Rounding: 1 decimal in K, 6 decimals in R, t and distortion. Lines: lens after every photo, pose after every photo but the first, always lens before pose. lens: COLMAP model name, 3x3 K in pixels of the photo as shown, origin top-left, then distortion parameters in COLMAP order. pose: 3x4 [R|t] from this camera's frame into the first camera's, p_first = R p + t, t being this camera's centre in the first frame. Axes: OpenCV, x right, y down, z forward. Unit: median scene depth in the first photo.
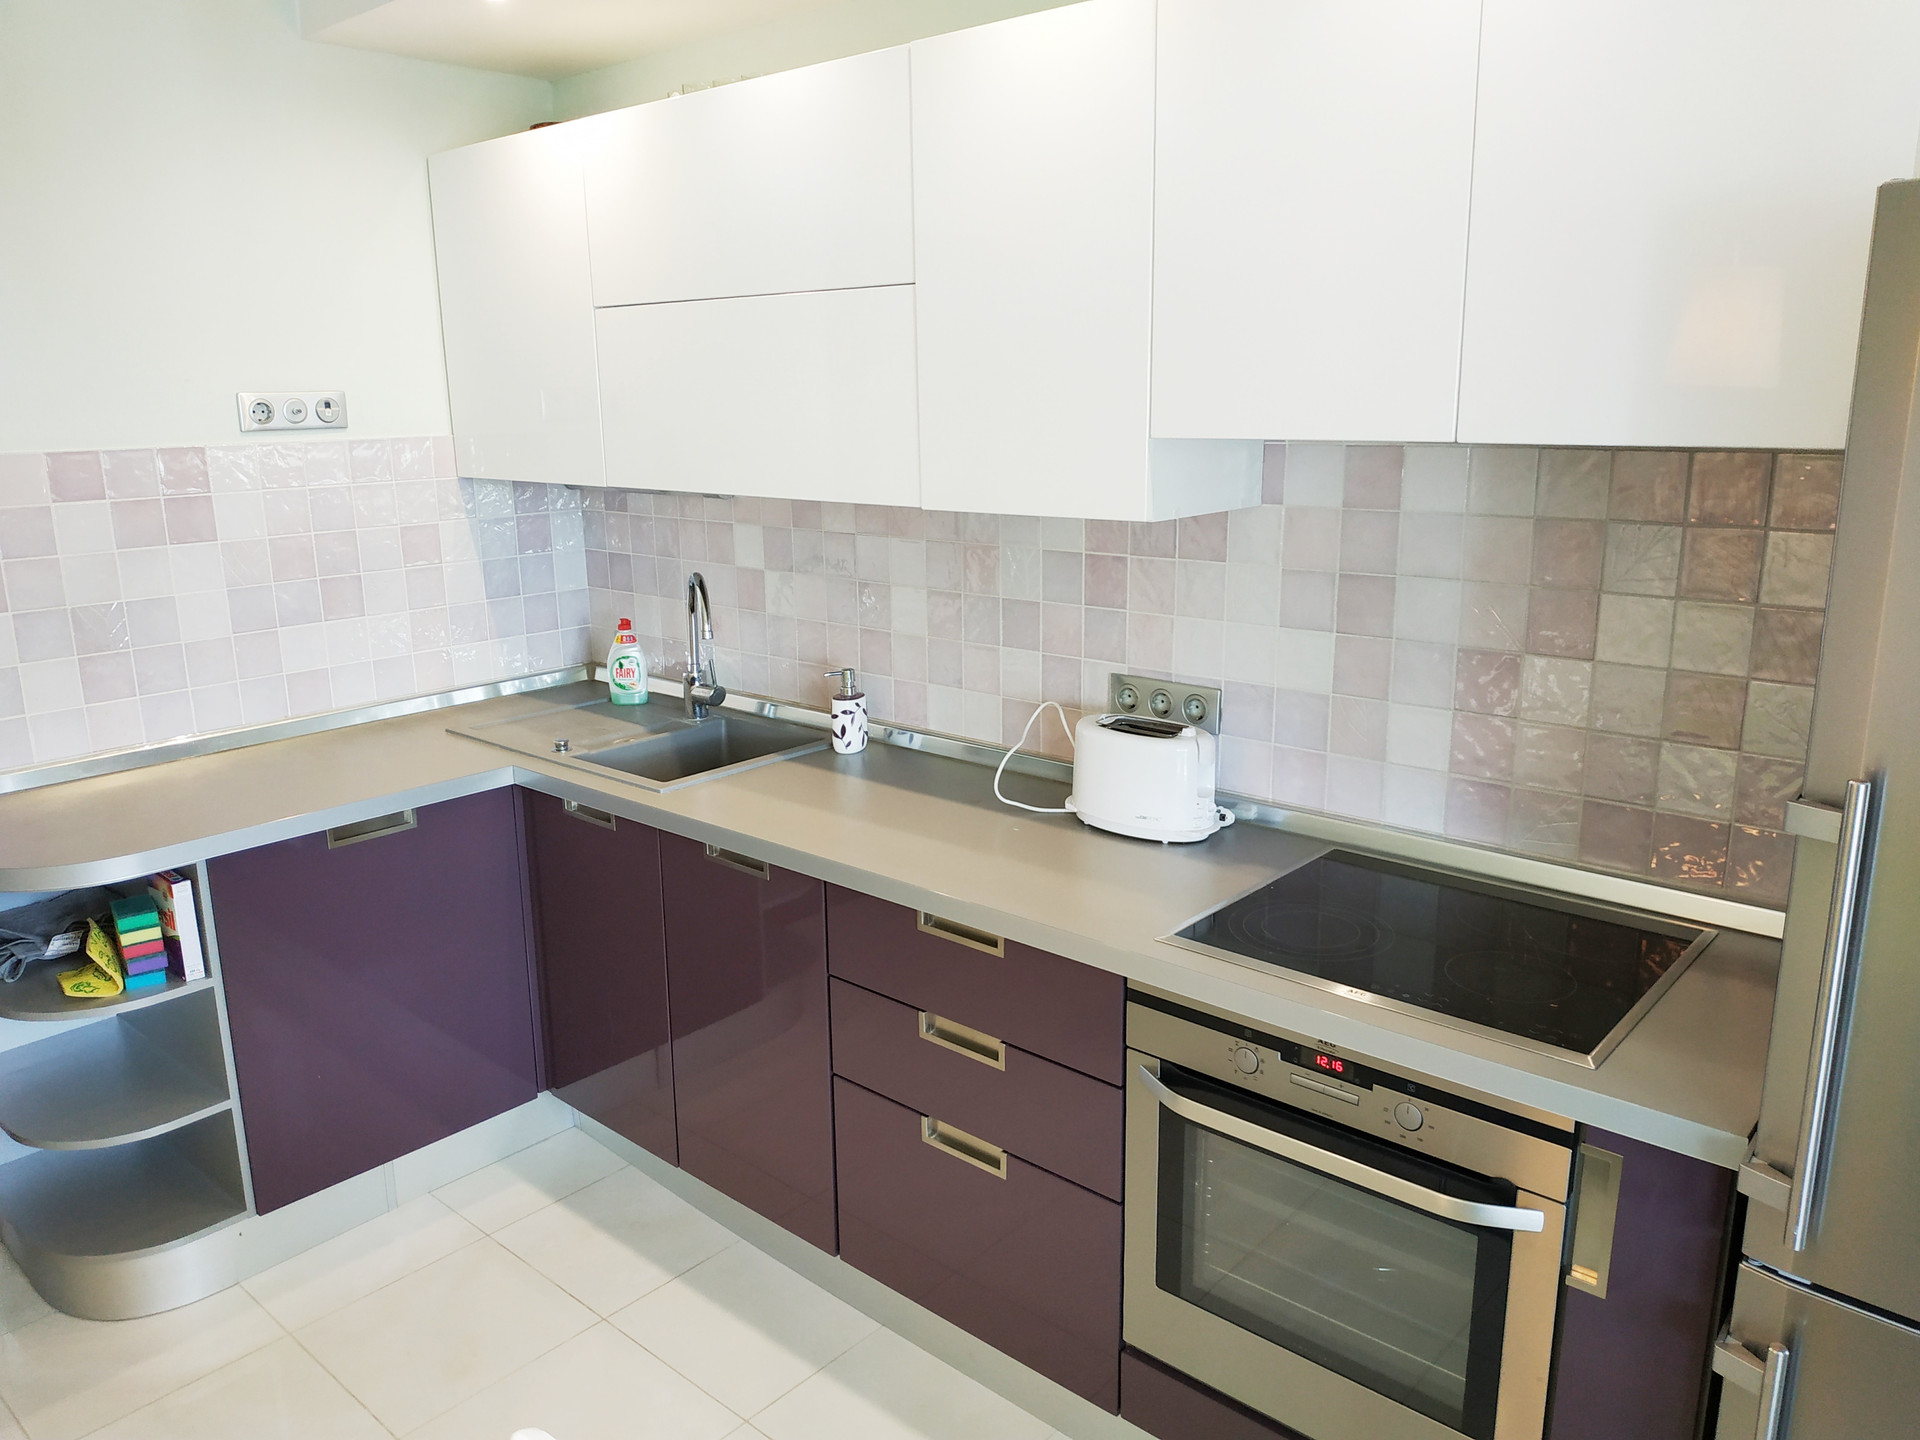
lens RADIAL K [[1388.2, 0, 965.1], [0, 1388.2, 720.3], [0, 0, 1]] dist [-0.002047, -0.003682]
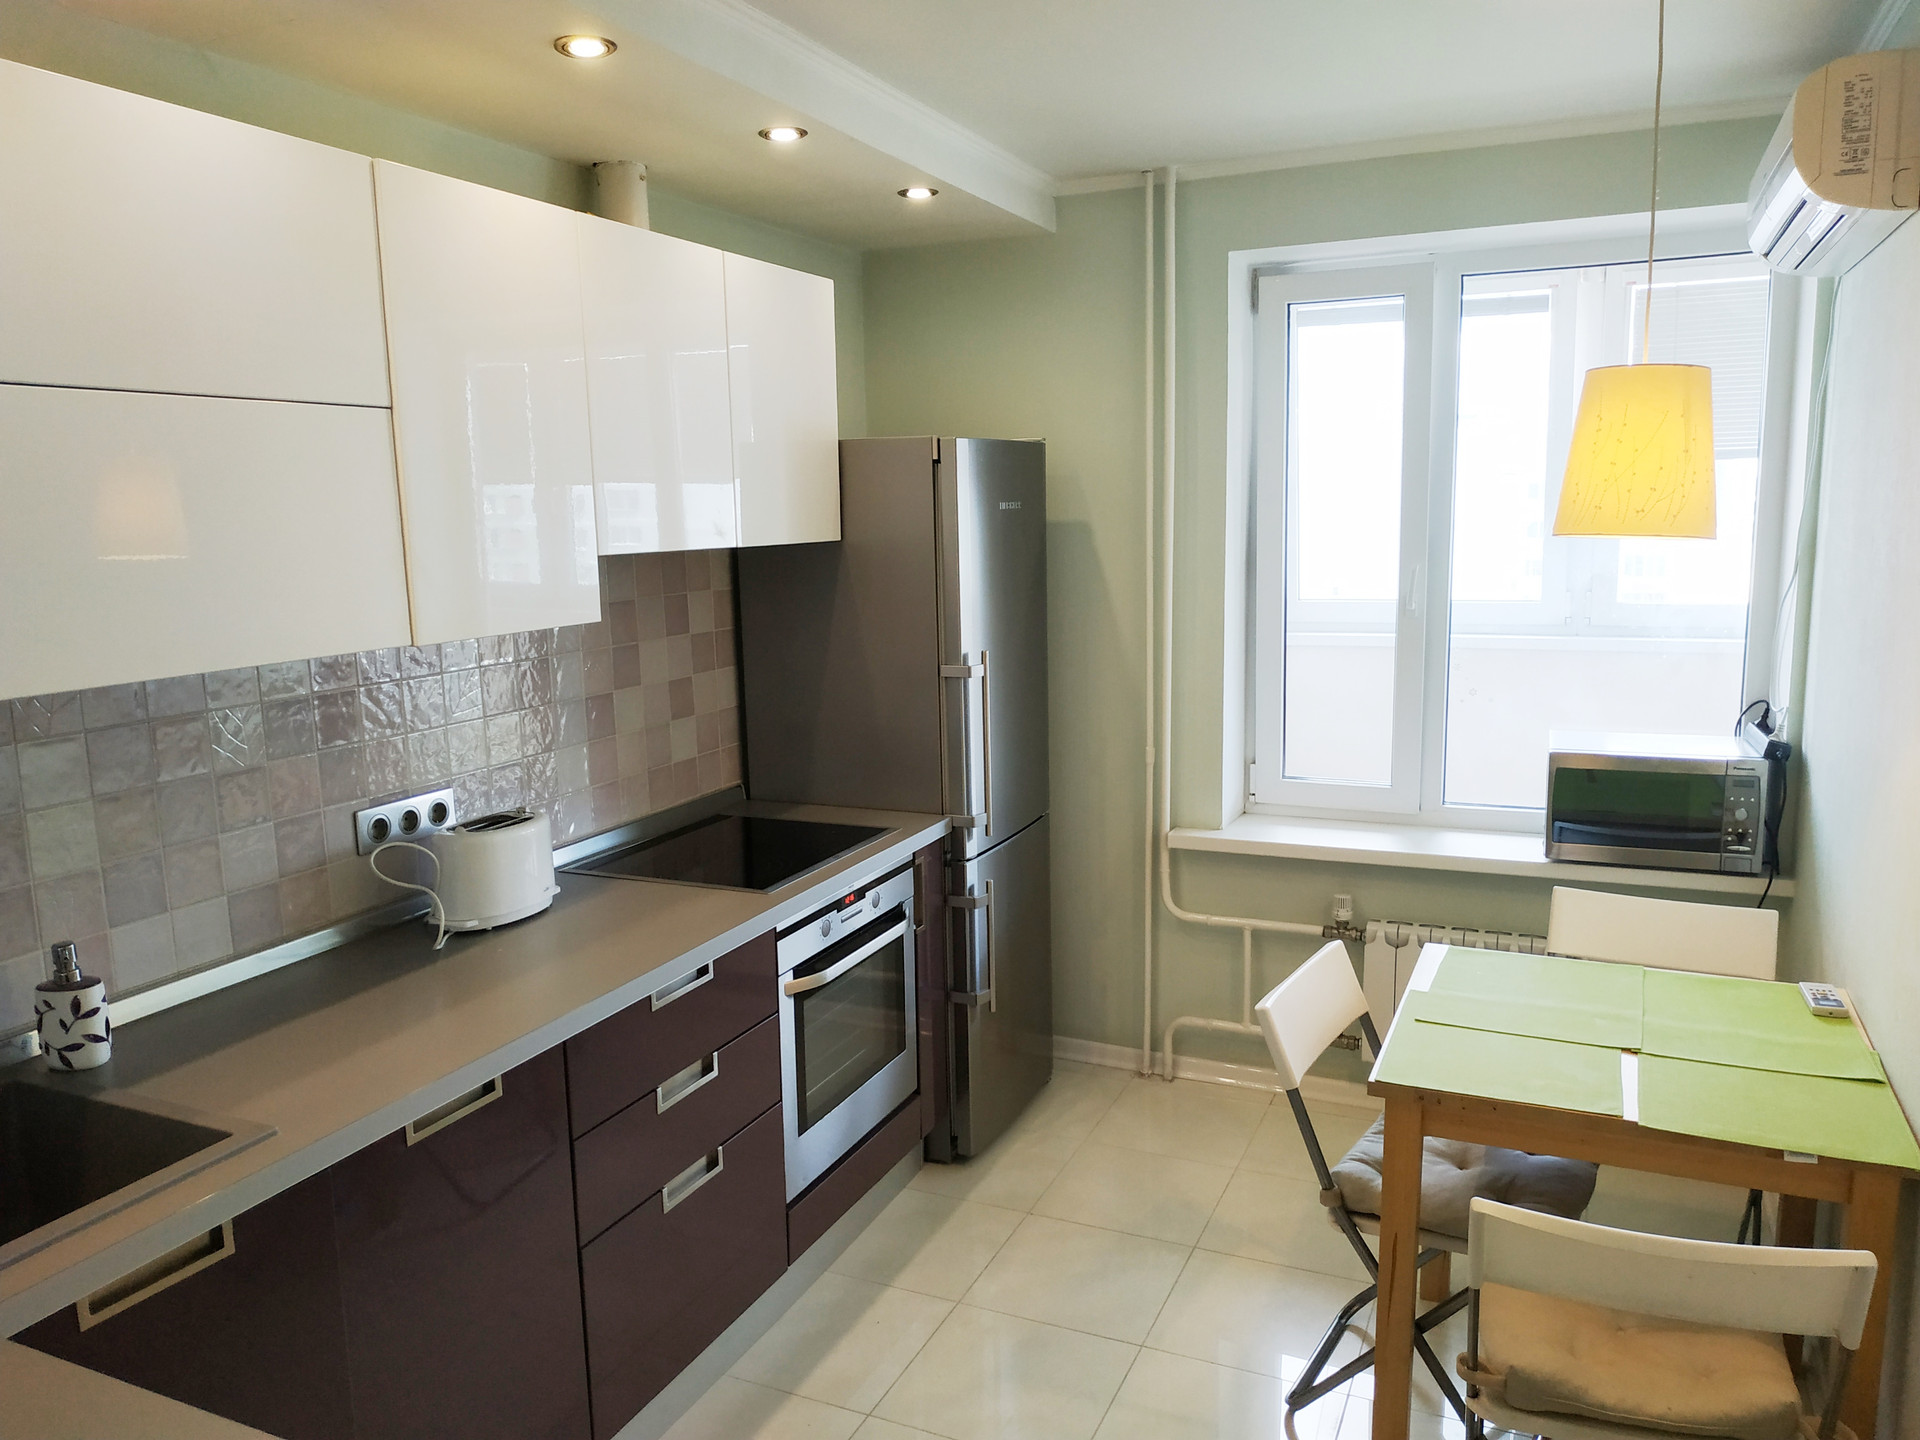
lens RADIAL K [[1388.2, 0, 962.0], [0, 1388.2, 714.1], [0, 0, 1]] dist [-0.002047, -0.003682]
pose [[-0.297146, -0.118790, 0.947414, -1.181338], [0.250062, 0.947918, 0.197282, -0.234016], [-0.921506, 0.295534, -0.251965, 1.059252]]
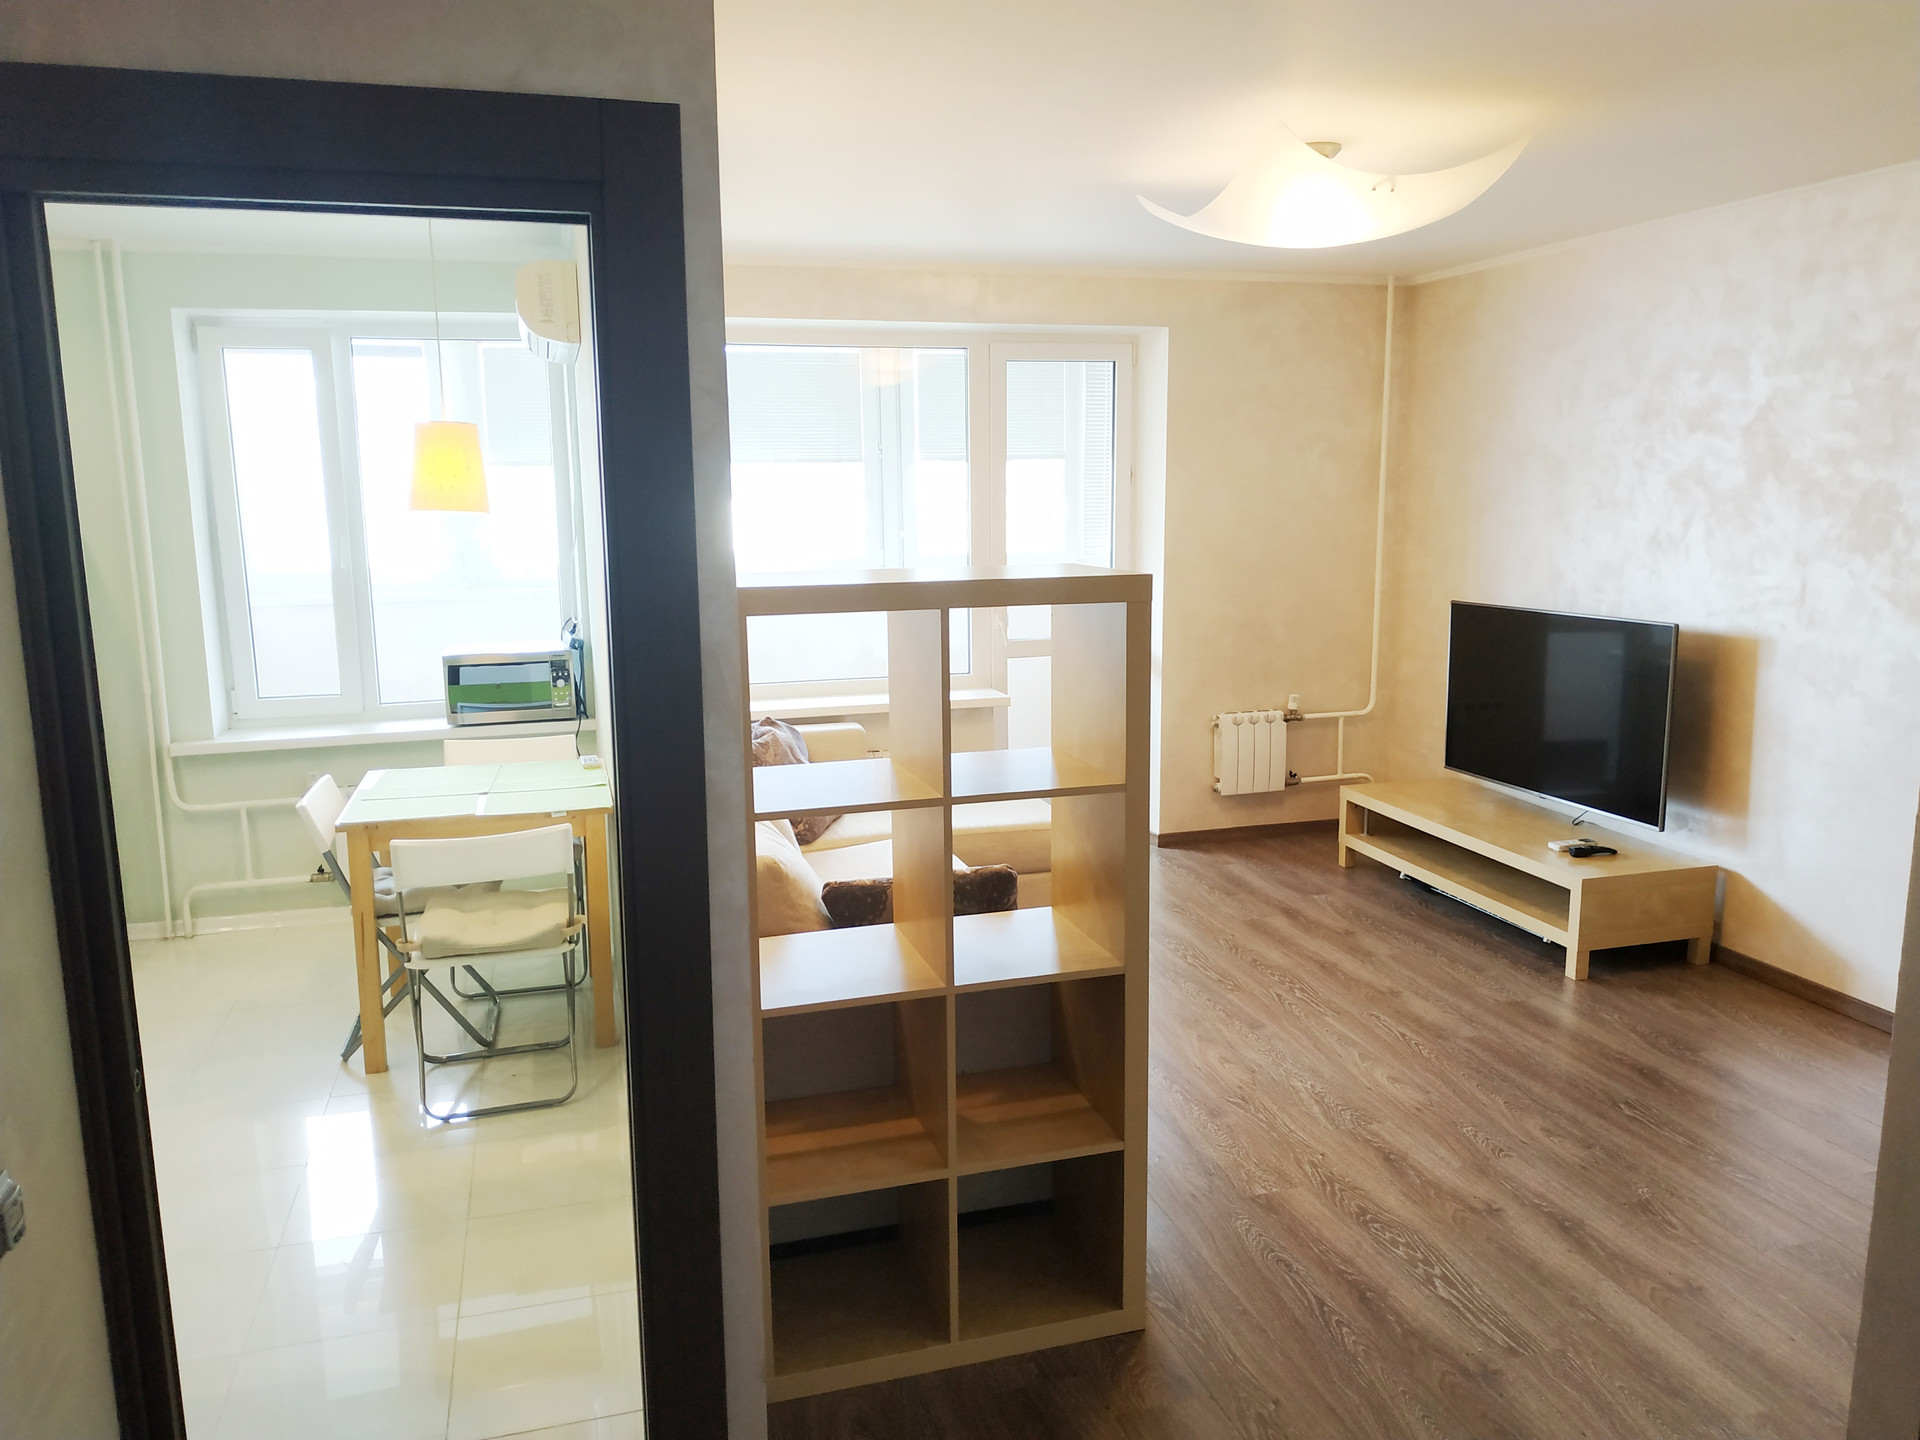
lens RADIAL K [[1388.2, 0, 949.9], [0, 1388.2, 718.9], [0, 0, 1]] dist [-0.002047, -0.003682]
pose [[-0.846944, -0.057551, 0.528558, -2.279668], [0.154129, 0.924861, 0.347672, -0.363519], [-0.508852, 0.375925, -0.774435, 1.749748]]
